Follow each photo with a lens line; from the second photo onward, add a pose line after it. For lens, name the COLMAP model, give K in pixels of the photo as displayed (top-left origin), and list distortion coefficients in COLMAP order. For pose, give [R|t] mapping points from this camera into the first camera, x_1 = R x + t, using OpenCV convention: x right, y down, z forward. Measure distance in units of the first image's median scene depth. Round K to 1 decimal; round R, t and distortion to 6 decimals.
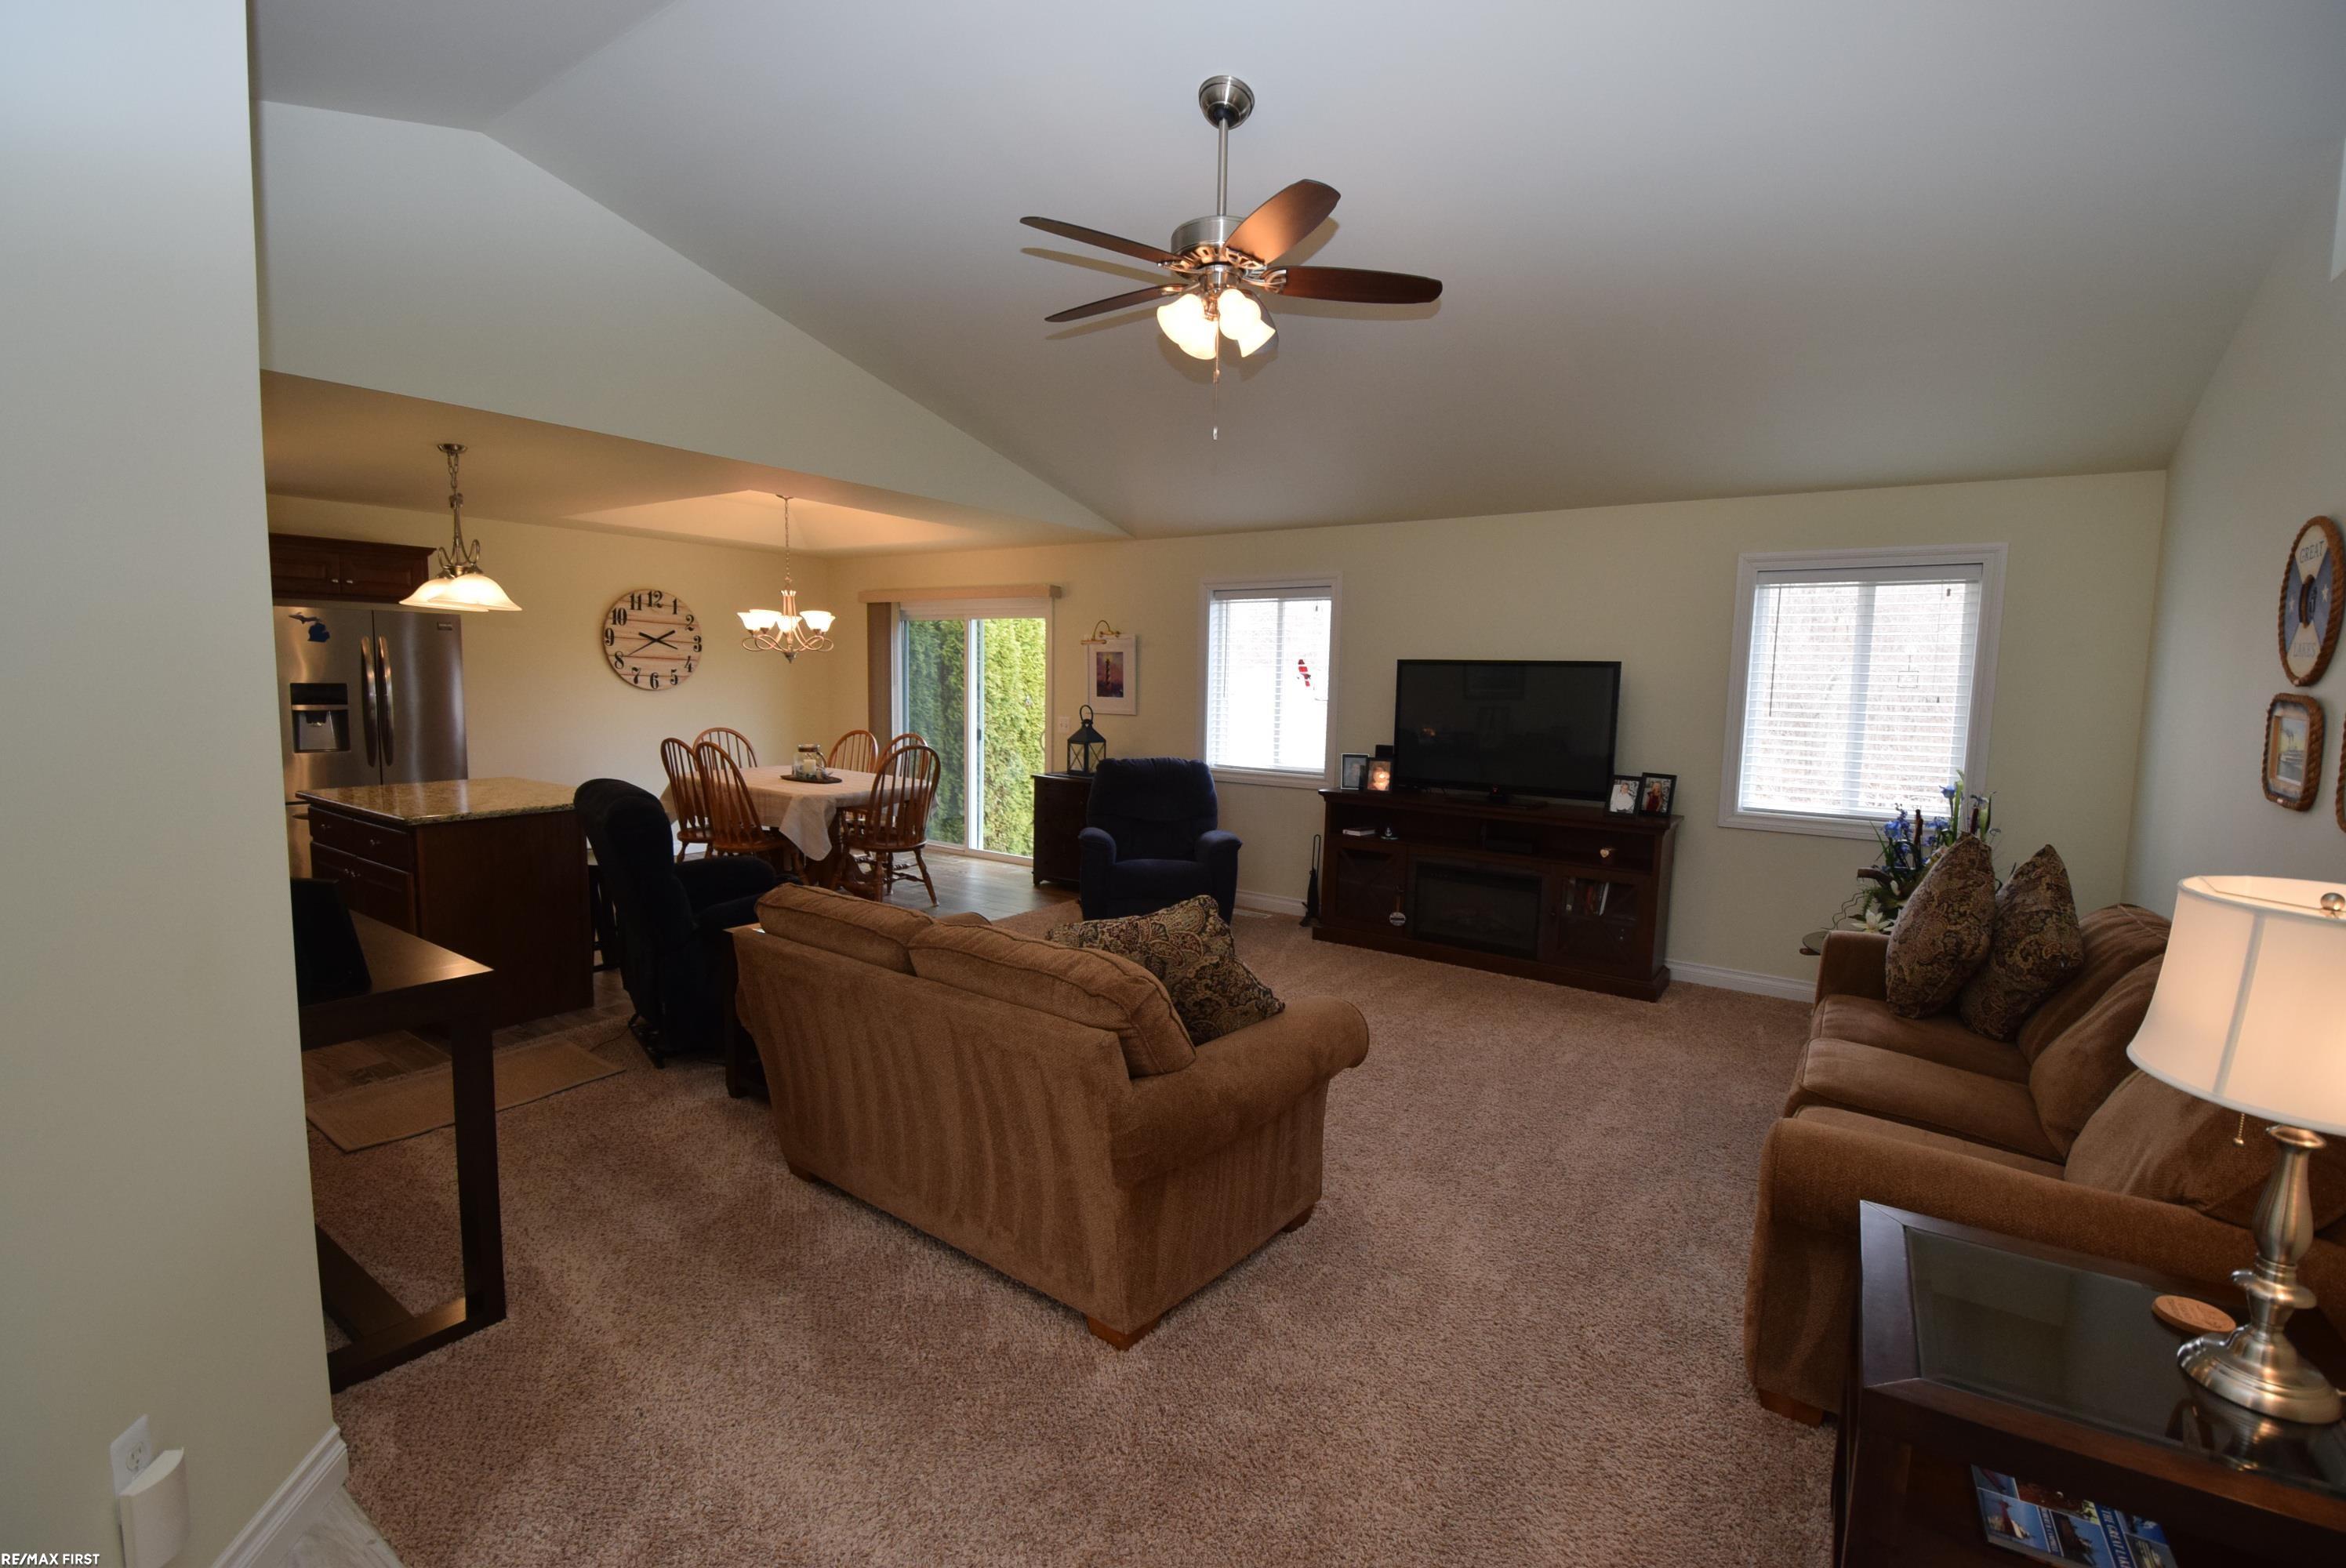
lens RADIAL K [[1027.5, 0, 1176.1], [0, 1027.5, 784.2], [0, 0, 1]] dist [0.016684, -0.023493]
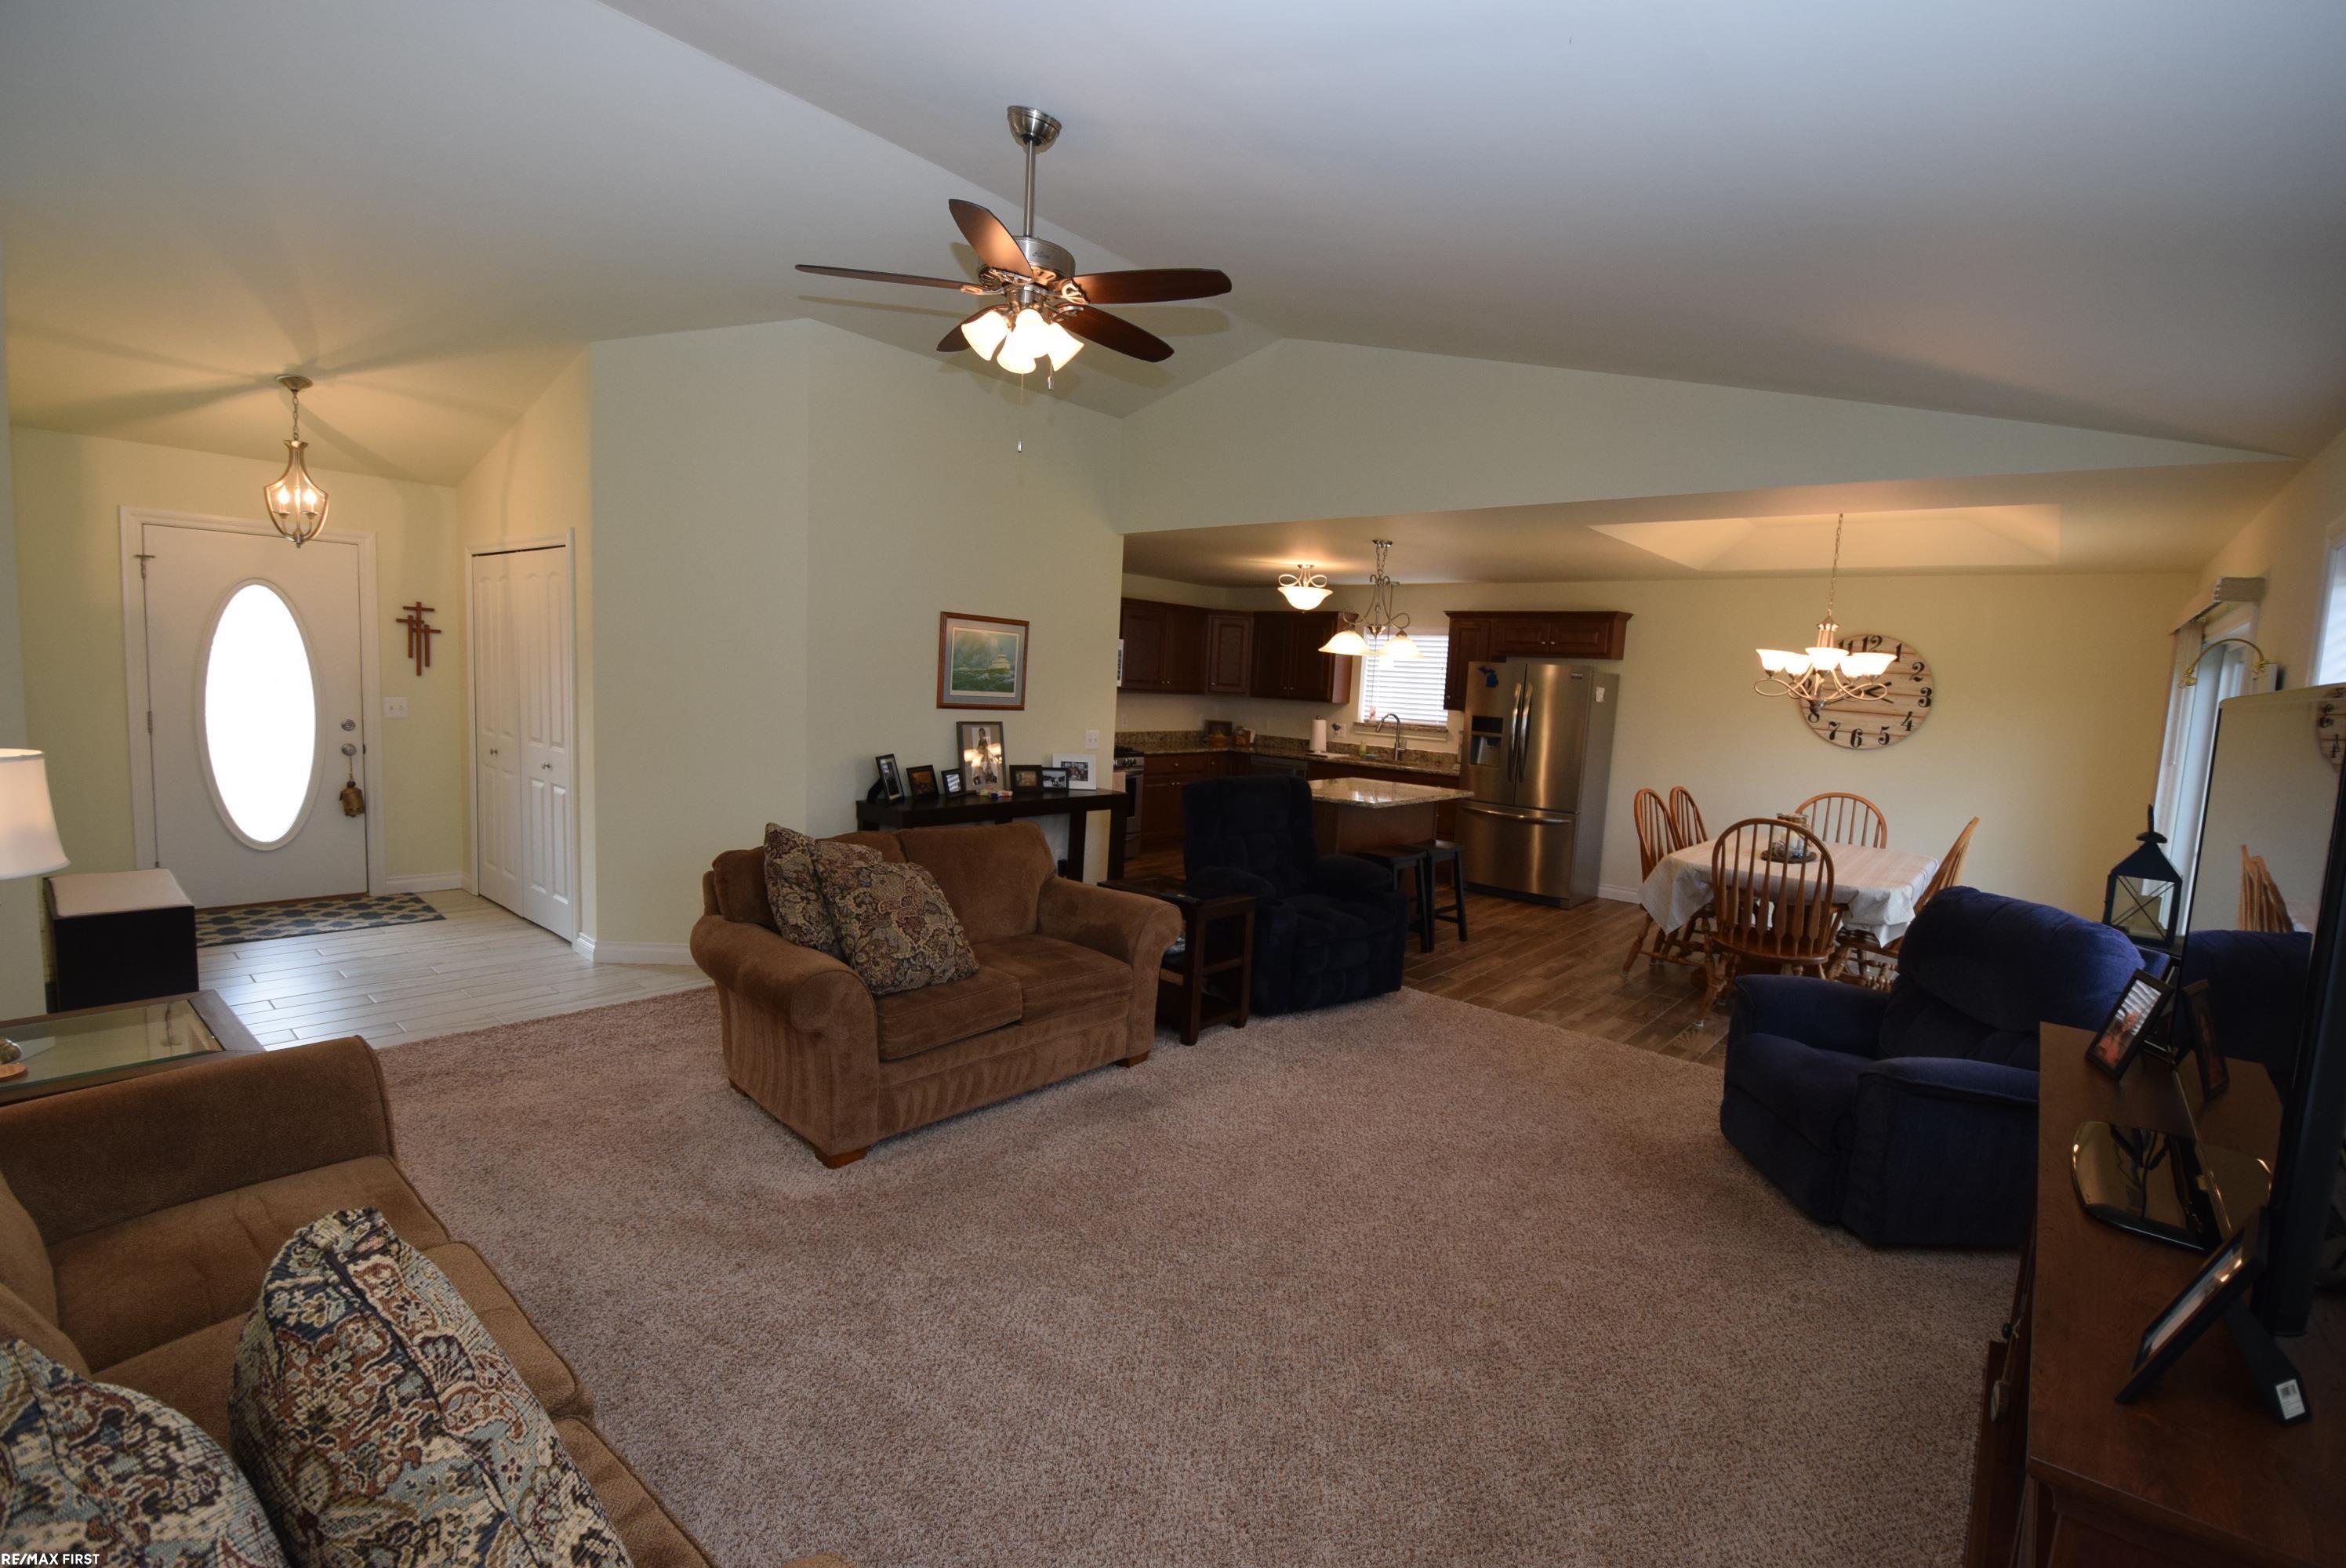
lens RADIAL K [[1027.5, 0, 1176.1], [0, 1027.5, 784.2], [0, 0, 1]] dist [0.016684, -0.023493]
pose [[-0.099032, 0.079015, -0.991942, 0.523580], [-0.160426, 0.982535, 0.094282, -0.063911], [0.982067, 0.168471, -0.084627, 0.632670]]
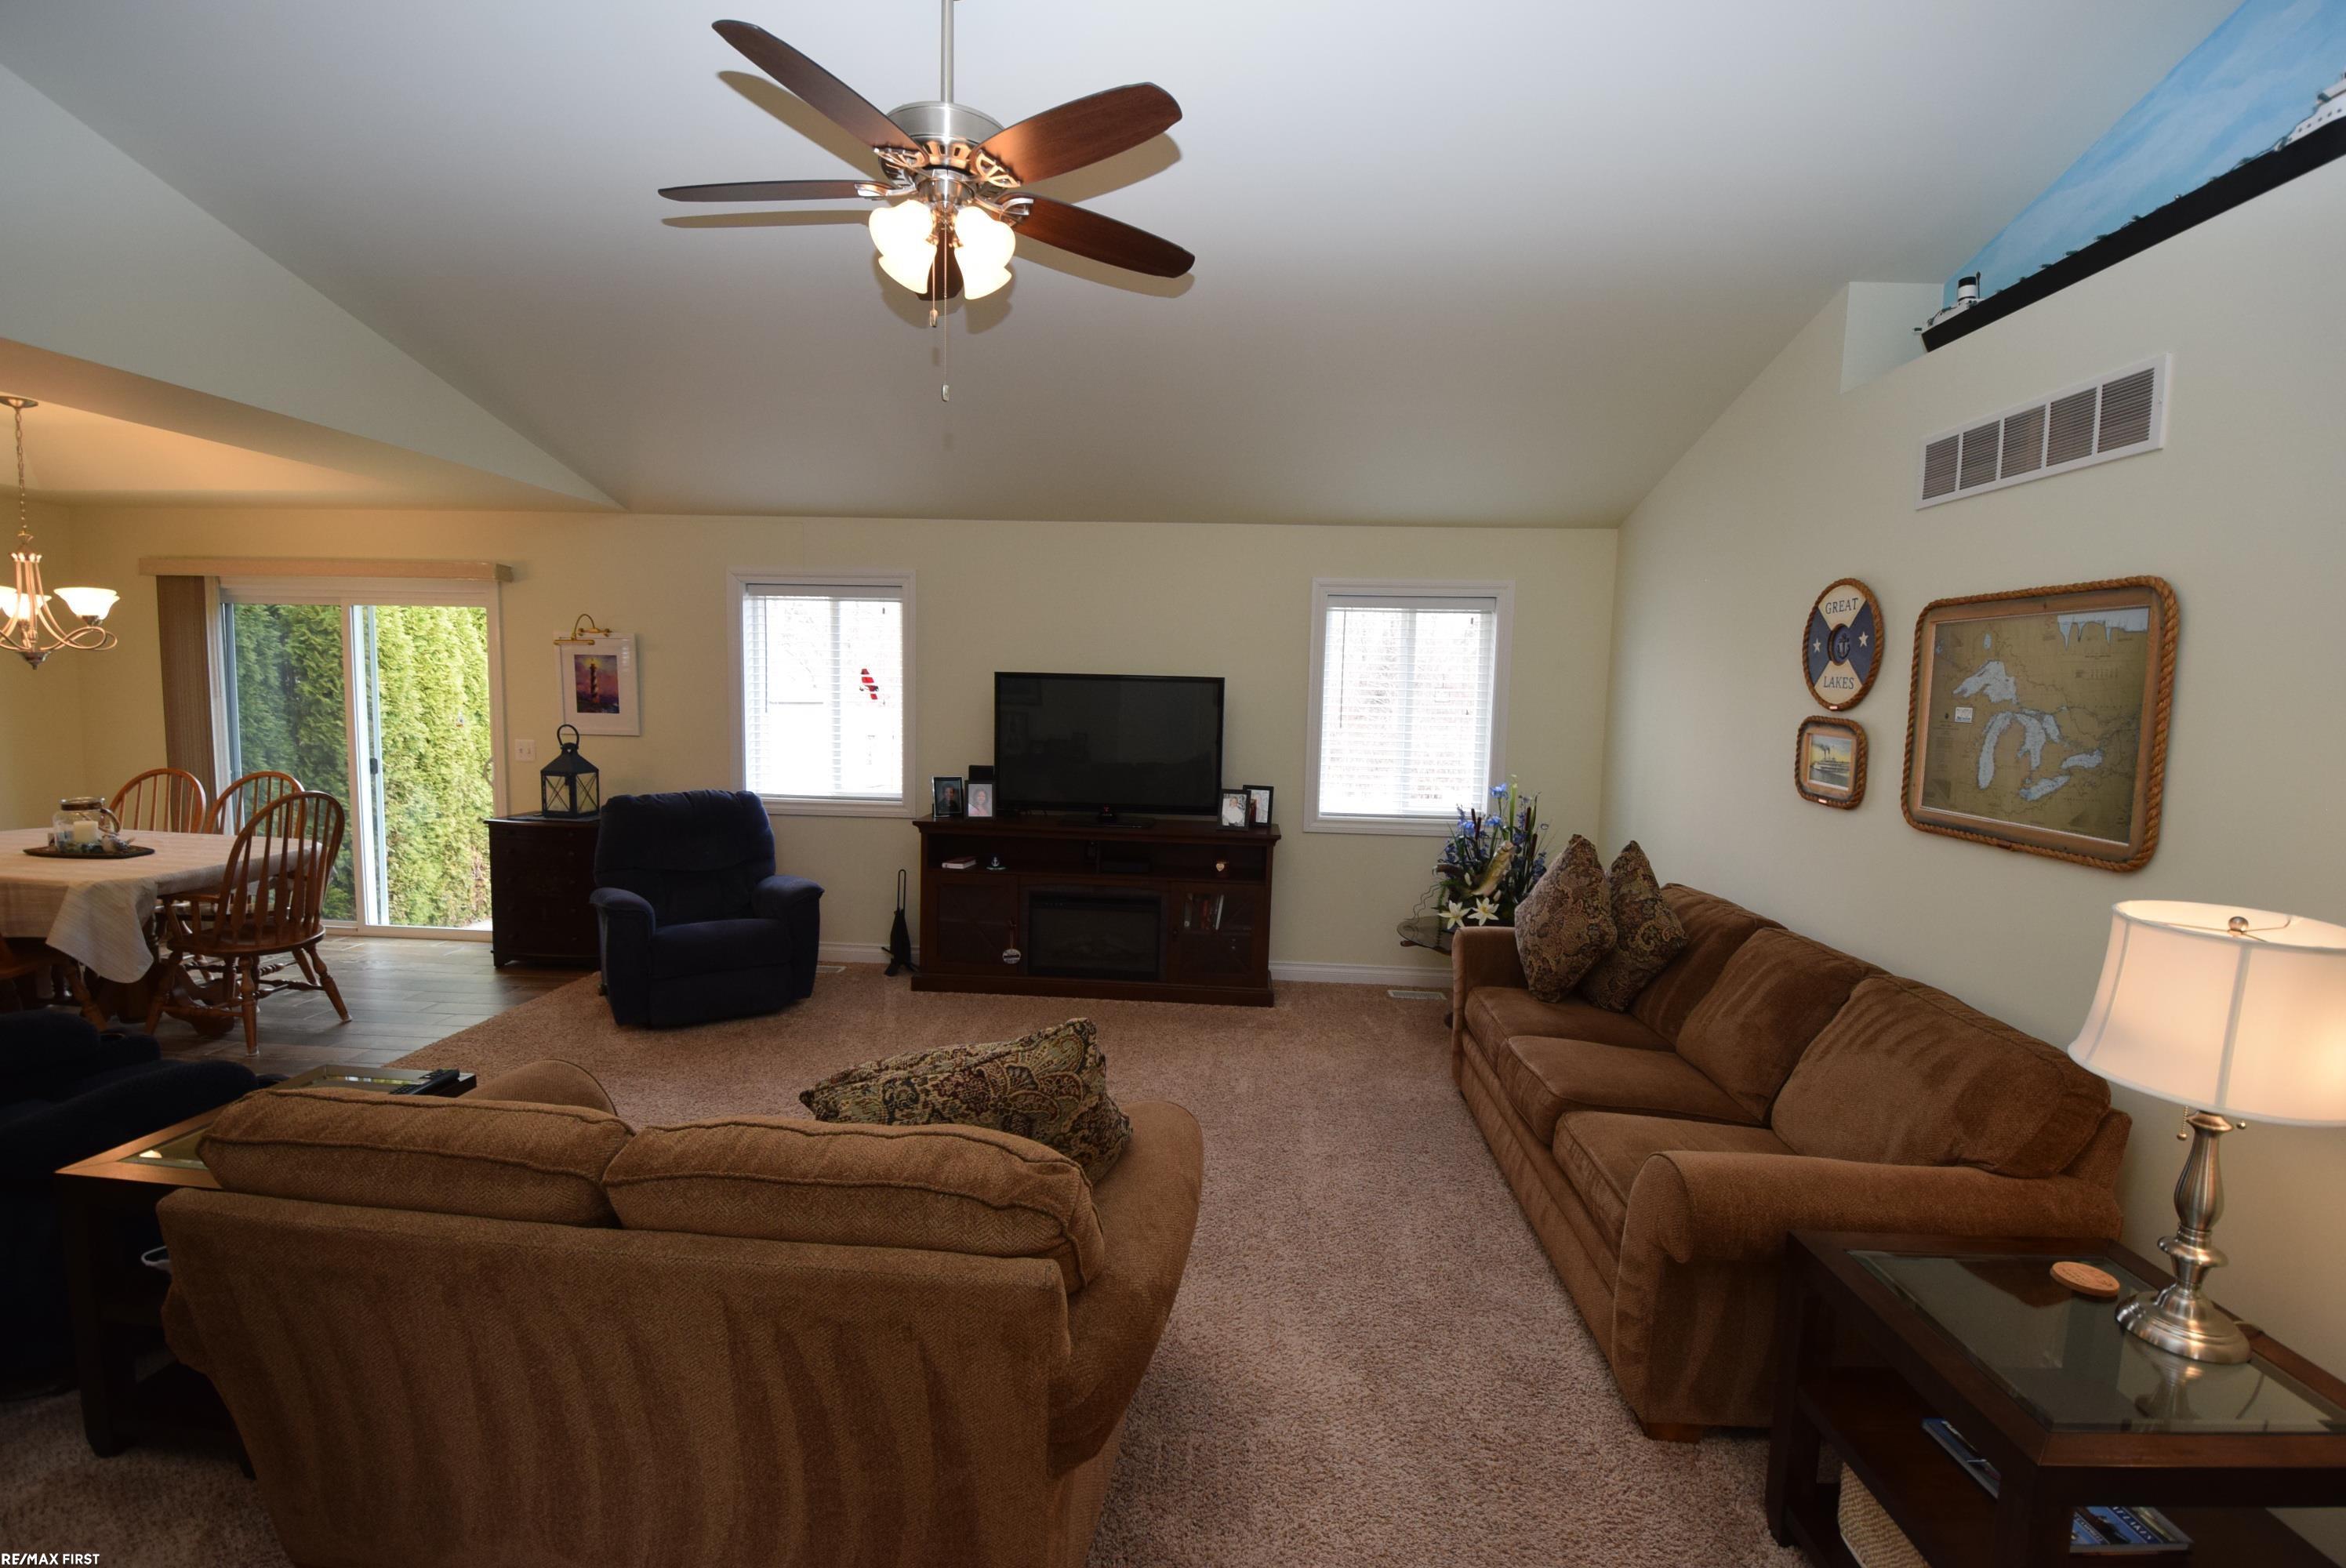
lens RADIAL K [[1027.5, 0, 1176.1], [0, 1027.5, 784.2], [0, 0, 1]] dist [0.016684, -0.023493]
pose [[0.855511, -0.049988, 0.515366, -0.109549], [0.048524, 0.998689, 0.016319, -0.026307], [-0.515506, 0.011047, 0.856815, 0.125919]]
